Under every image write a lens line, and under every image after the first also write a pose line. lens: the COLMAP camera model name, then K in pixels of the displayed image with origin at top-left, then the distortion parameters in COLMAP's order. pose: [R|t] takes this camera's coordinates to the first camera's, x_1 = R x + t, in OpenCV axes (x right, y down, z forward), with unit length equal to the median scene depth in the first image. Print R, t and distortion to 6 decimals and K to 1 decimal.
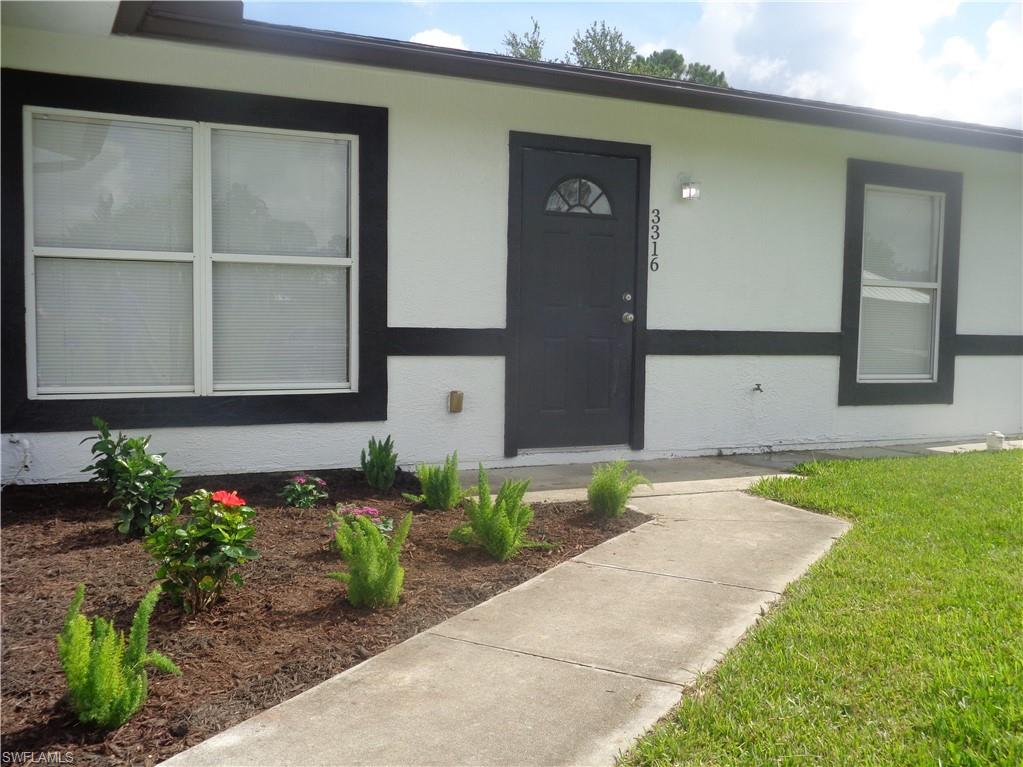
lens RADIAL K [[807.5, 0, 511.8], [0, 807.5, 334.7], [0, 0, 1]] dist [-0.010974, -0.002003]
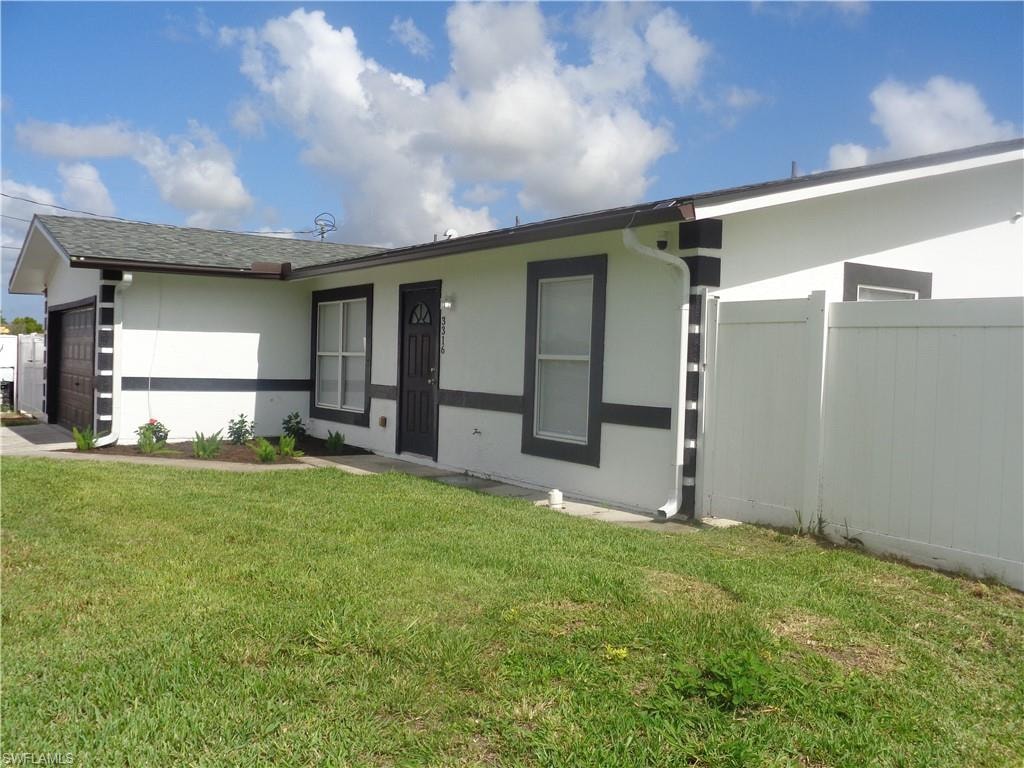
lens RADIAL K [[773.2, 0, 512.0], [0, 773.2, 384.0], [0, 0, 1]] dist [0.001873, 0.003544]
pose [[0.307930, -0.001128, -0.951408, 1.625169], [-0.082118, 0.996236, -0.027759, 0.014349], [0.947858, 0.086676, 0.306678, 0.616343]]
